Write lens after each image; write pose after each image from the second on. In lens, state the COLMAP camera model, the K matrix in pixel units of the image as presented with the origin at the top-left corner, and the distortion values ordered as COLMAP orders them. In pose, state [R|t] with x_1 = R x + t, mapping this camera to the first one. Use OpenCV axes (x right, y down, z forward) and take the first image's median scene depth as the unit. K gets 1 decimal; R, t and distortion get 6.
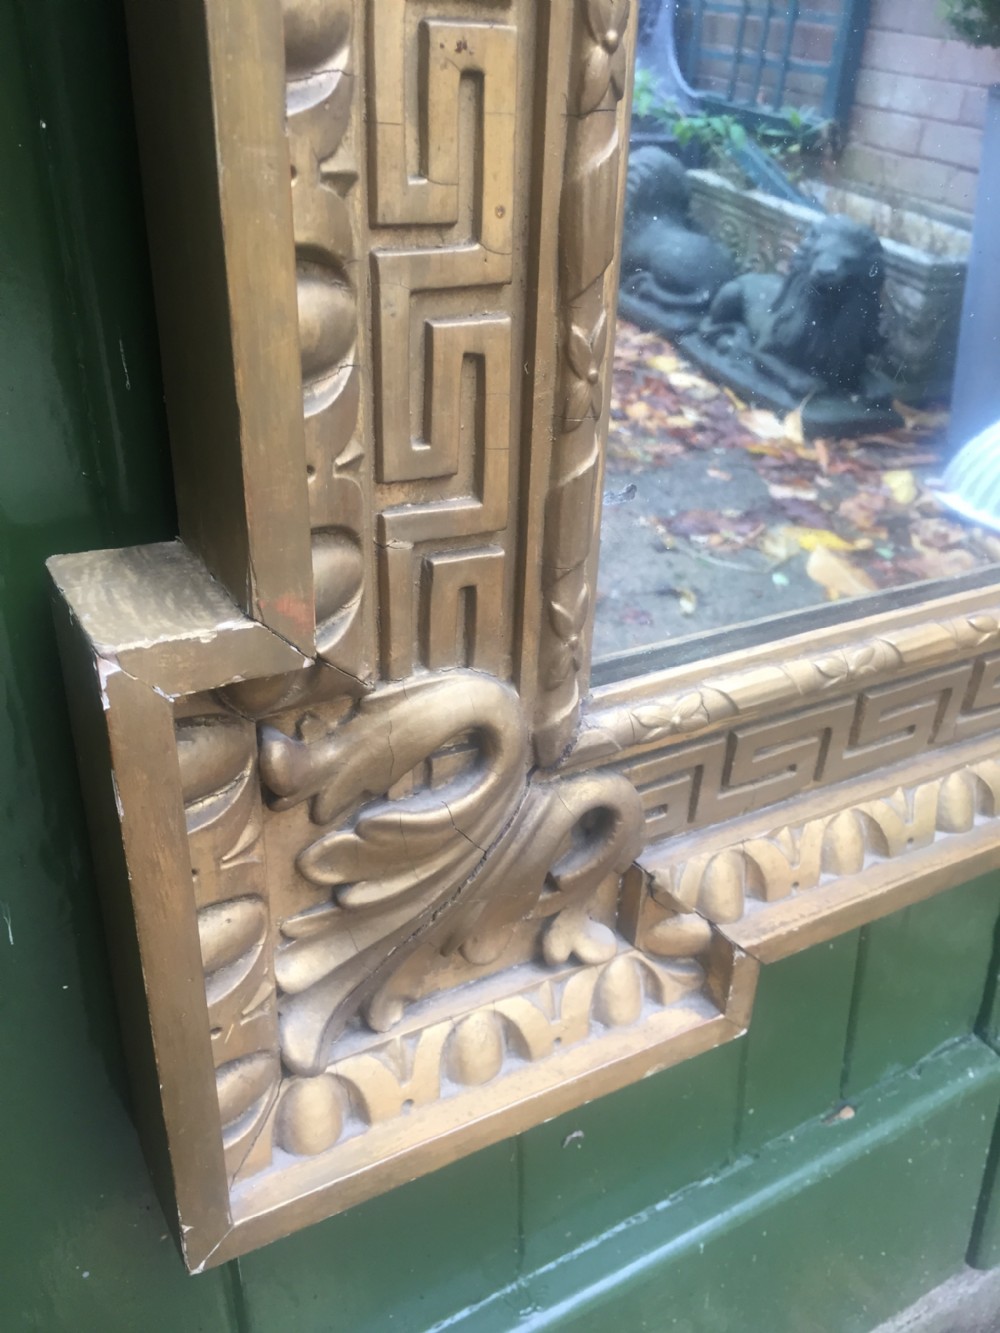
lens RADIAL K [[1136.1, 0, 493.9], [0, 1136.1, 659.6], [0, 0, 1]] dist [0.078809, -0.113255]
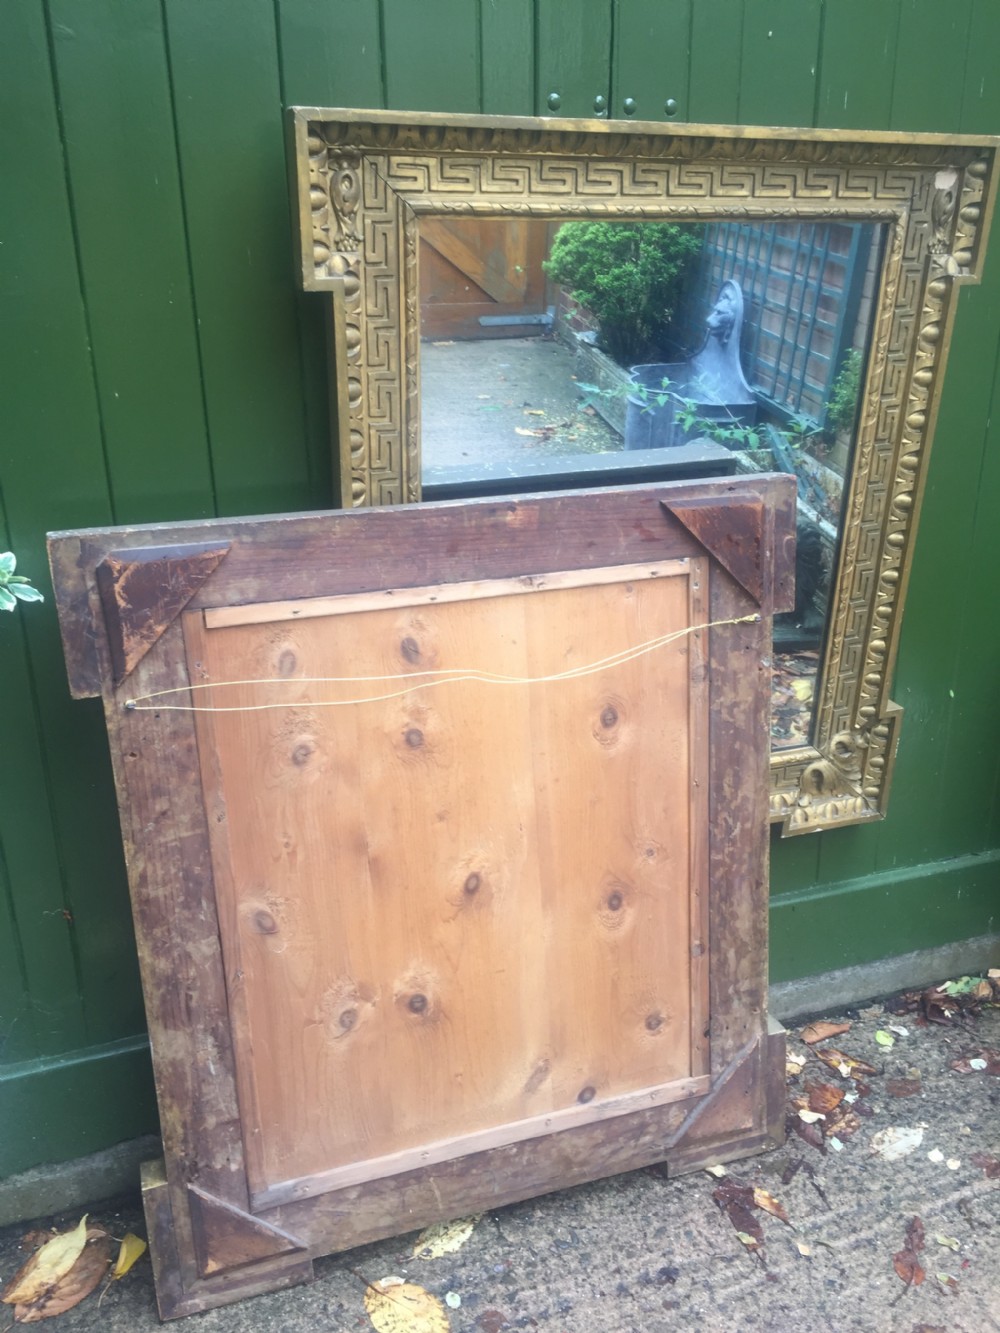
lens RADIAL K [[1136.1, 0, 494.0], [0, 1136.1, 661.7], [0, 0, 1]] dist [0.078809, -0.113255]
pose [[0.985580, 0.060141, -0.158161, 1.074631], [-0.072795, 0.994488, -0.075467, -0.236117], [0.152750, 0.085892, 0.984525, -3.654473]]
